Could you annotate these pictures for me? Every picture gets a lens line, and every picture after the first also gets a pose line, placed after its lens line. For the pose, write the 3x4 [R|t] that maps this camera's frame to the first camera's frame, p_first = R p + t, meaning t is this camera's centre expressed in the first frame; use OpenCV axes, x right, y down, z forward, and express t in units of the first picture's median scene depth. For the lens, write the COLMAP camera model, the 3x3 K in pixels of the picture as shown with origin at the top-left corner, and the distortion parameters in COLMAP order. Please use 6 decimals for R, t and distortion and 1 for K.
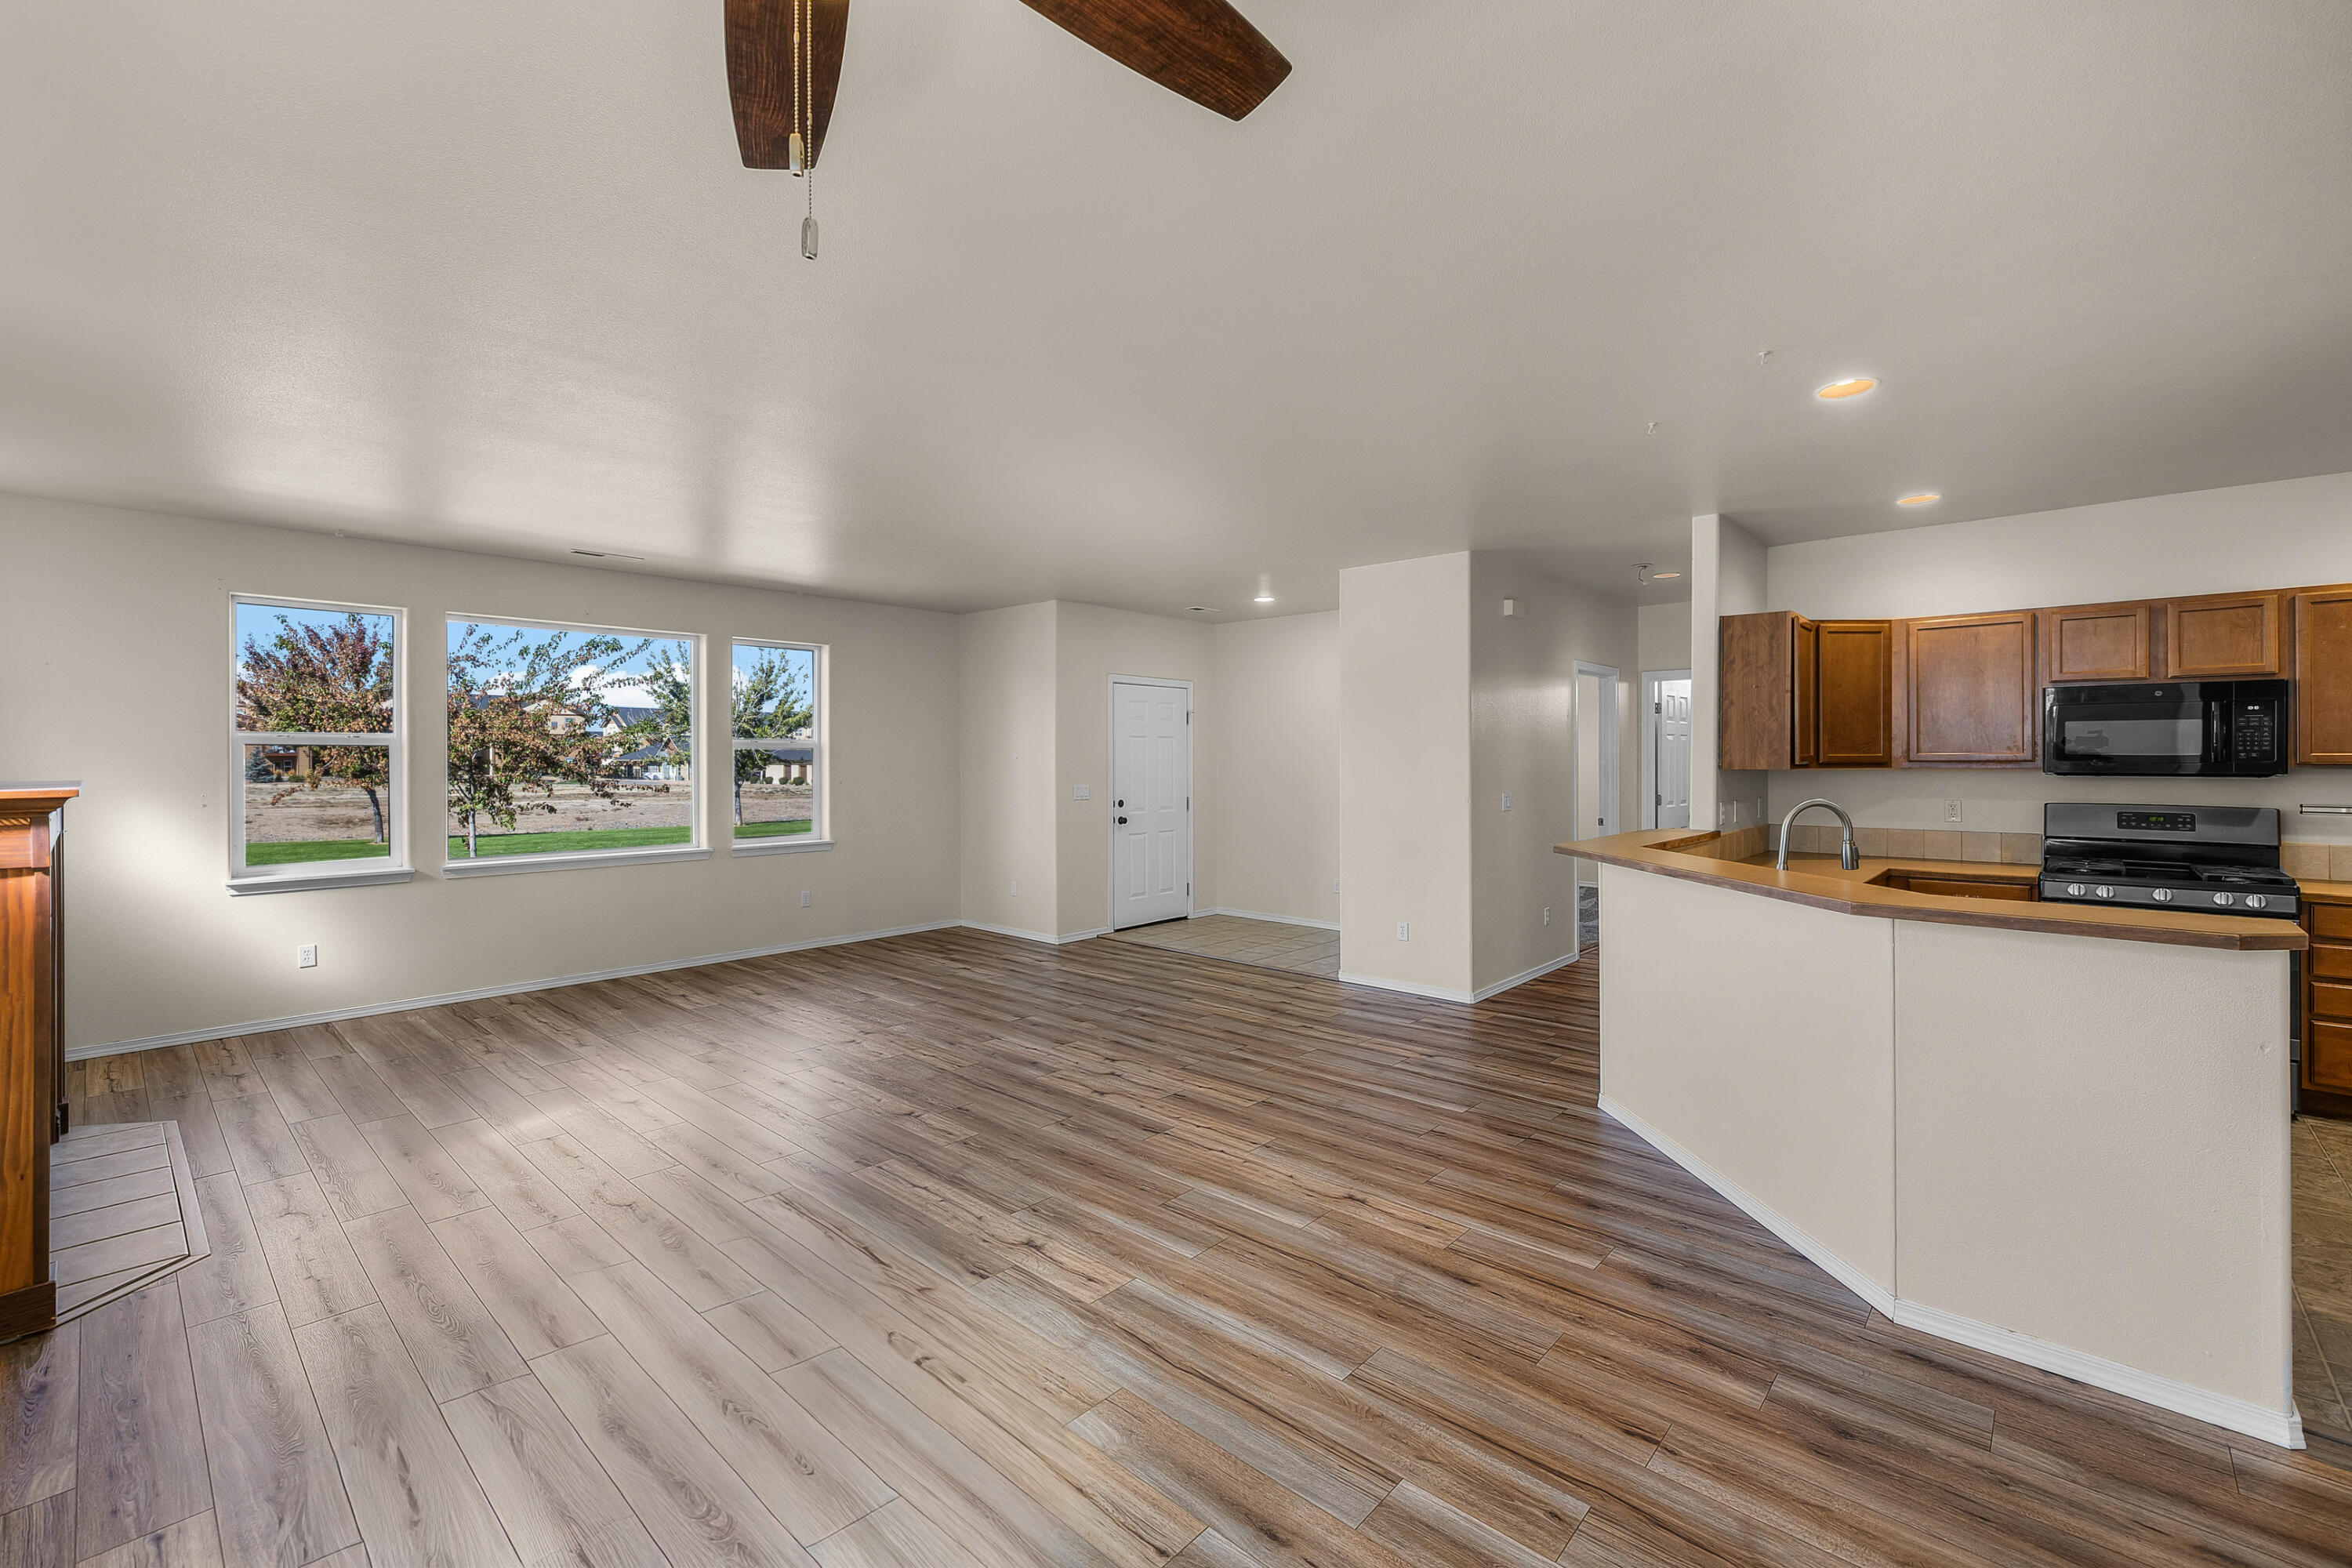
lens RADIAL K [[993.7, 0, 1175.7], [0, 993.7, 767.0], [0, 0, 1]] dist [0.003302, -0.000403]
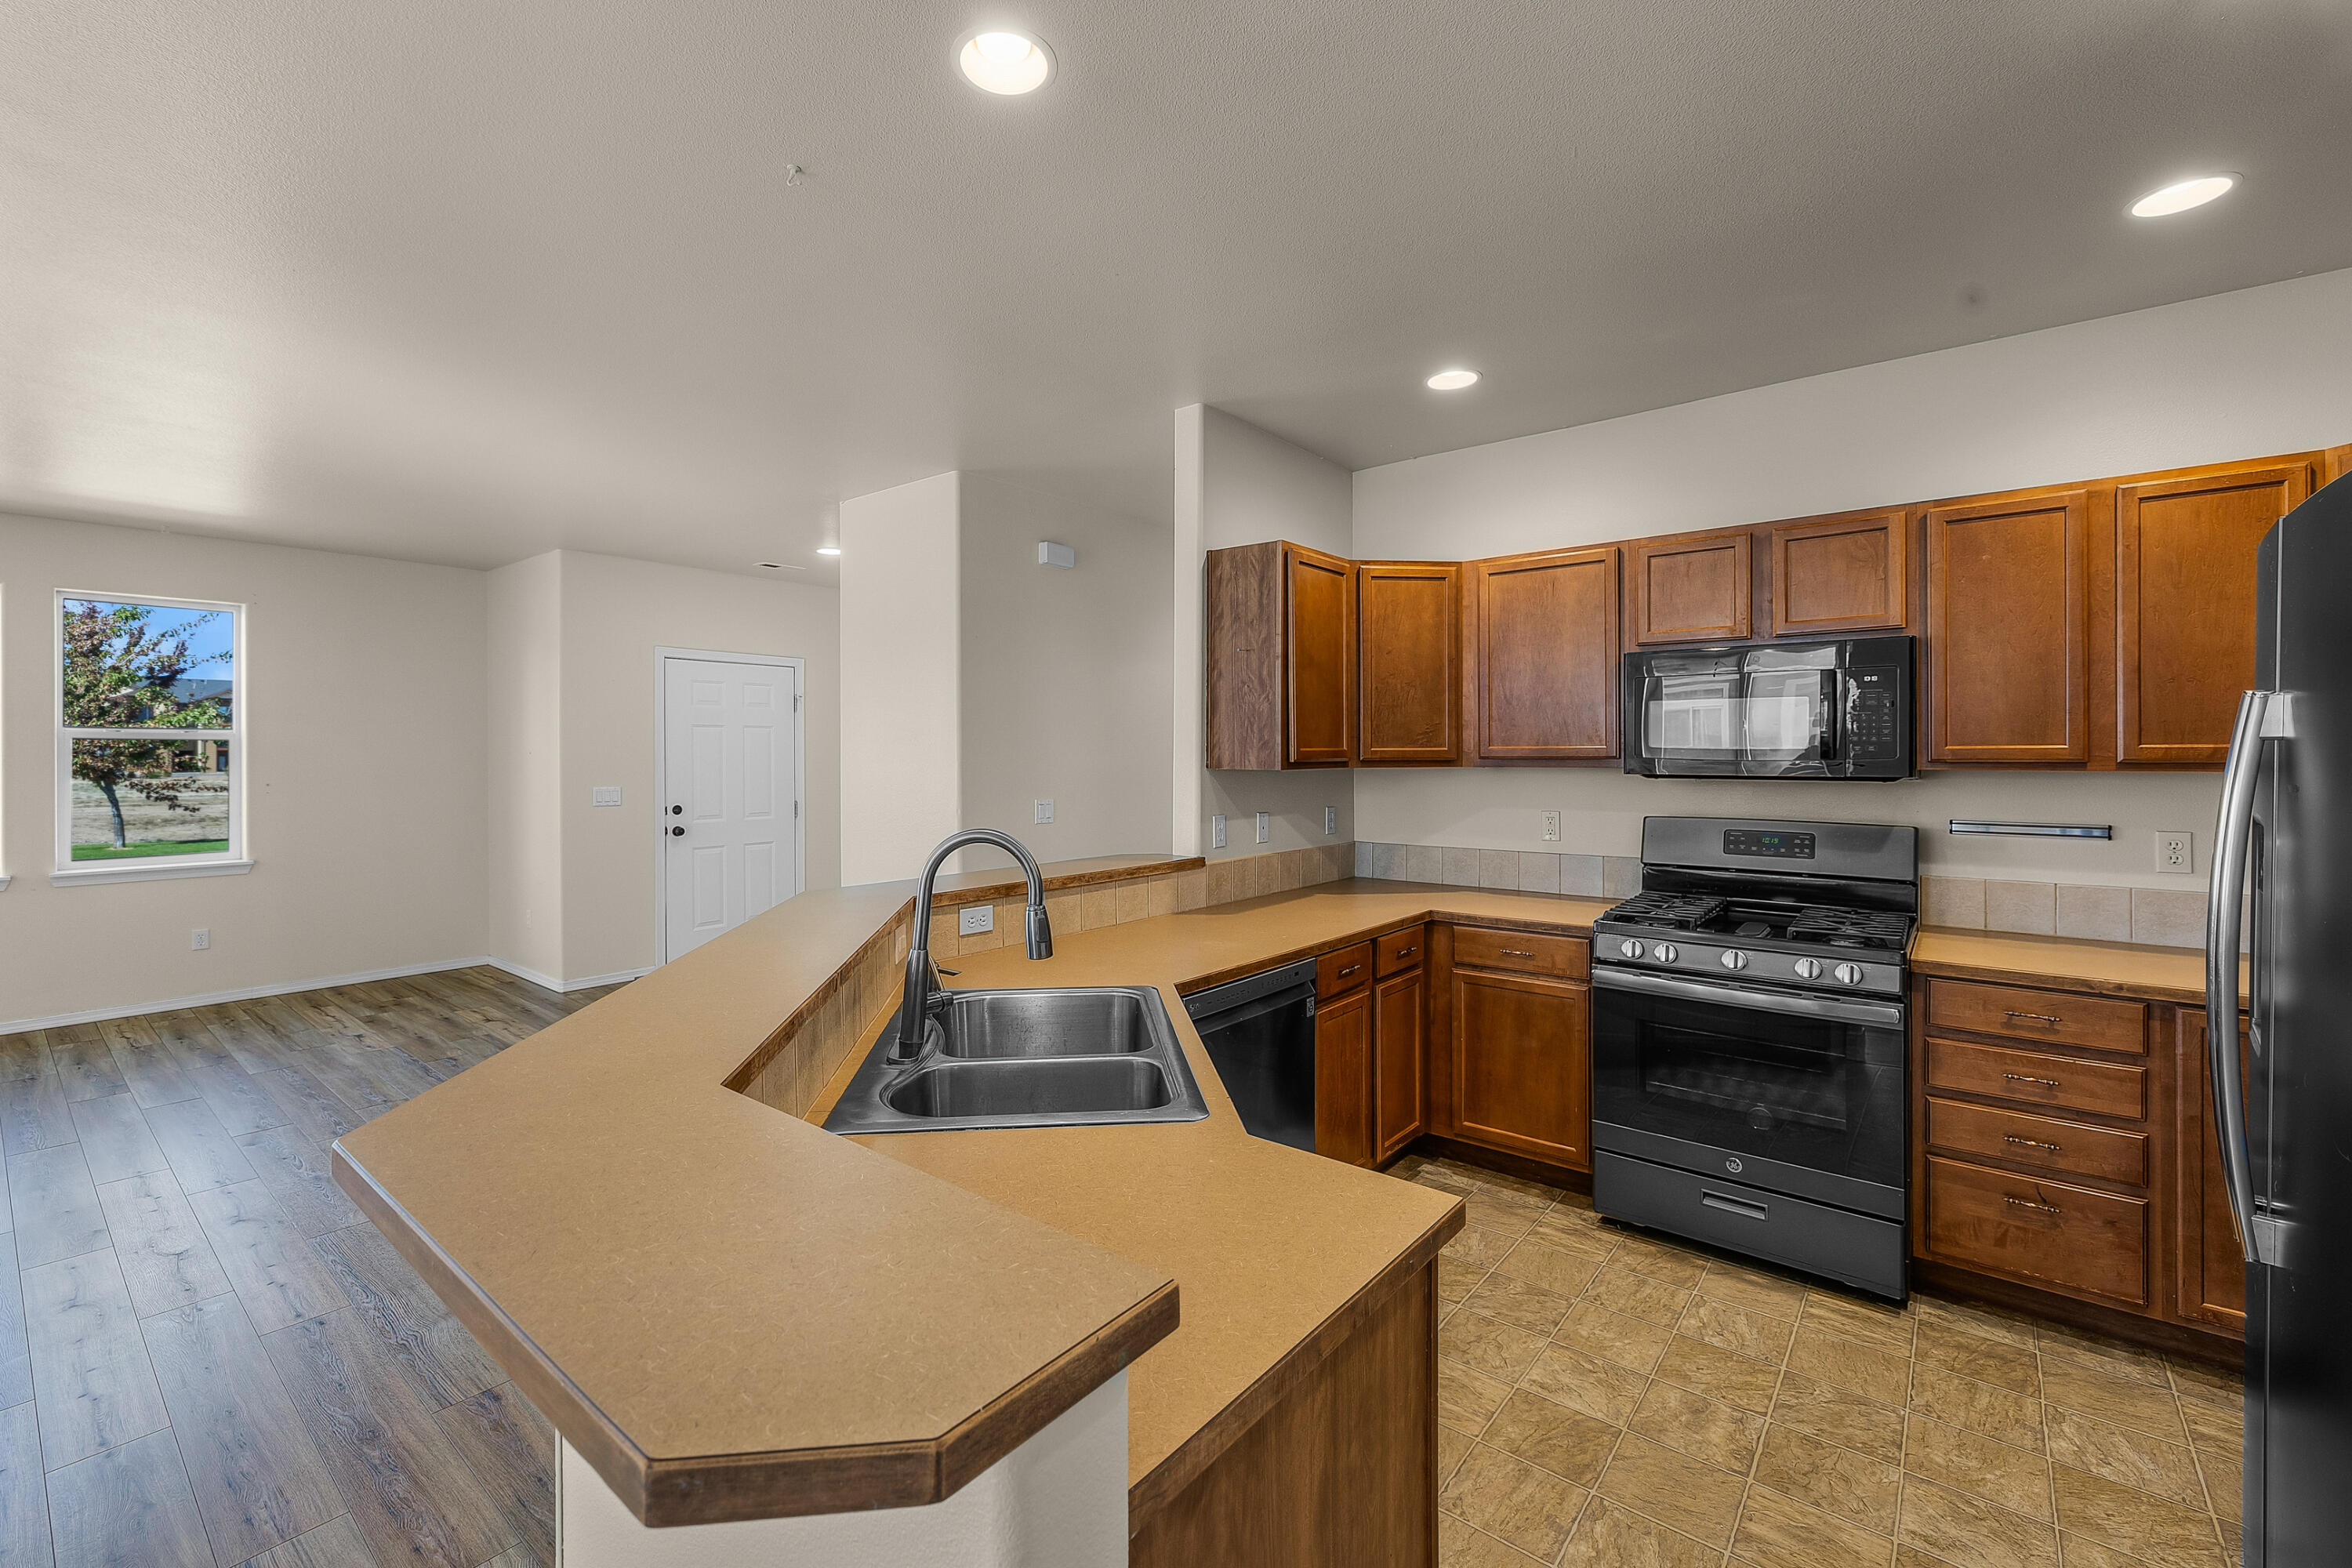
lens RADIAL K [[993.7, 0, 1175.0], [0, 993.7, 765.2], [0, 0, 1]] dist [0.003302, -0.000403]
pose [[0.998253, 0.000206, 0.059086, 0.516269], [-0.000362, 0.999996, 0.002632, -0.002350], [-0.059086, -0.002649, 0.998249, 0.321404]]
